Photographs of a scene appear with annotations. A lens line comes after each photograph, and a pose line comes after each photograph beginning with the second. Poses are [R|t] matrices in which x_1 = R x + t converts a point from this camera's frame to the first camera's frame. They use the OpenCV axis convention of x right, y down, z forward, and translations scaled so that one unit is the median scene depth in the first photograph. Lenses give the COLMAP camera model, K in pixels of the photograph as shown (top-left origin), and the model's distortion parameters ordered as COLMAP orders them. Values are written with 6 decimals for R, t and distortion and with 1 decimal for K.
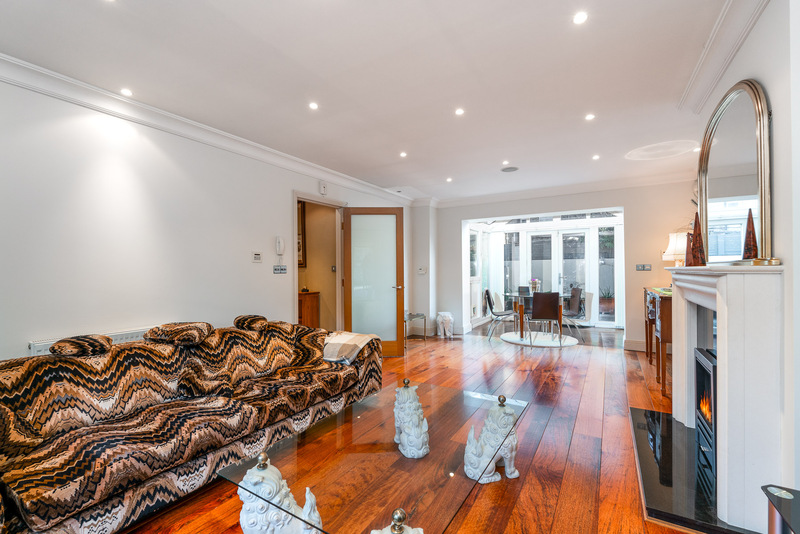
lens RADIAL K [[350.0, 0, 400.0], [0, 350.0, 267.0], [0, 0, 1]] dist [0.003205, 0.000421]
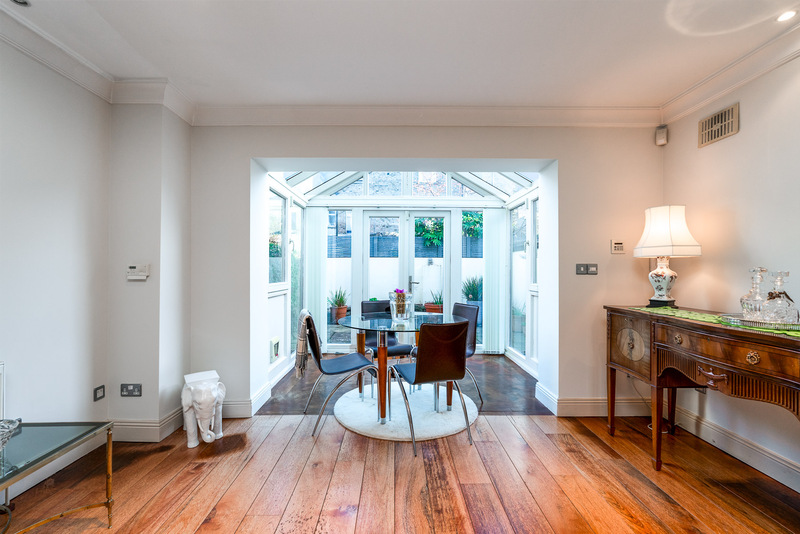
lens RADIAL K [[350.0, 0, 400.0], [0, 350.0, 267.0], [0, 0, 1]] dist [0.003205, 0.000421]
pose [[0.847258, 0.008865, 0.531107, 0.212687], [-0.010383, 0.999946, -0.000126, 0.002777], [-0.531080, -0.005408, 0.847305, 1.082513]]
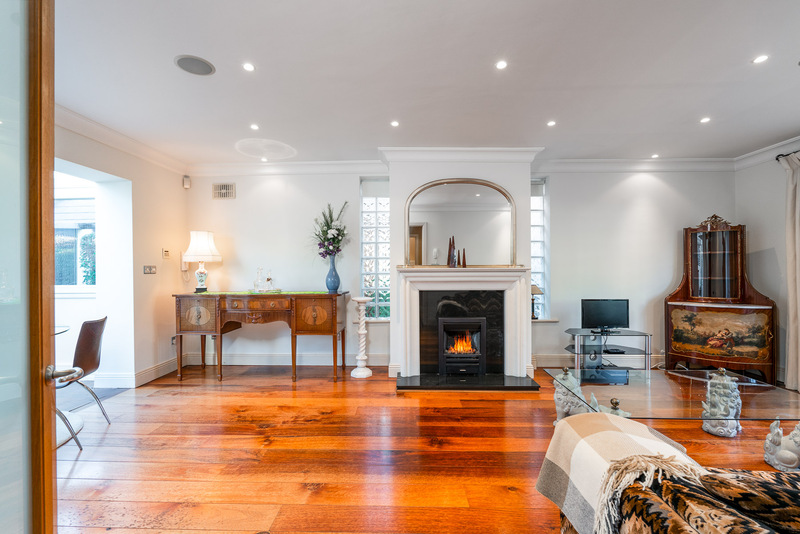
lens RADIAL K [[350.0, 0, 400.0], [0, 350.0, 267.0], [0, 0, 1]] dist [0.003205, 0.000421]
pose [[-0.492742, 0.007598, 0.870142, -0.362213], [0.002979, 0.999971, -0.007045, 0.004940], [-0.870170, -0.000879, -0.492750, 1.441777]]
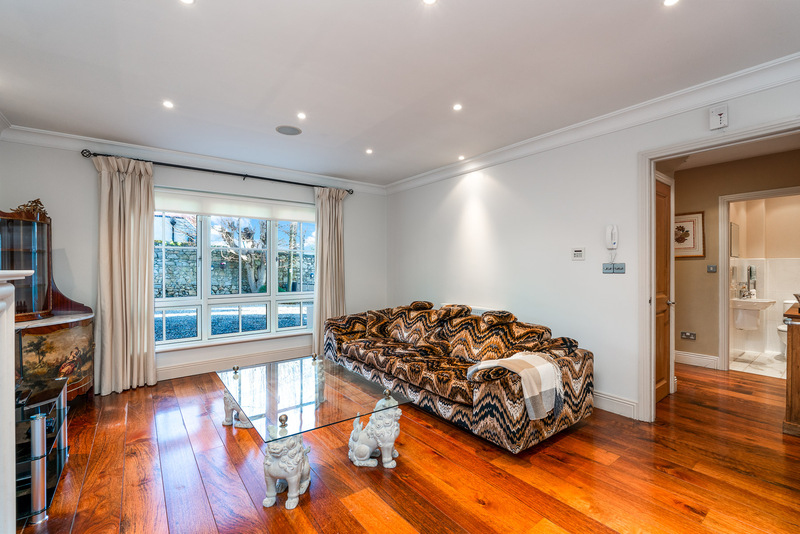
lens RADIAL K [[350.0, 0, 400.0], [0, 350.0, 267.0], [0, 0, 1]] dist [0.003205, 0.000421]
pose [[-0.366051, 0.003244, -0.930589, 0.666424], [0.009808, 0.999952, -0.000372, -0.000170], [0.930543, -0.009263, -0.366066, 1.076505]]
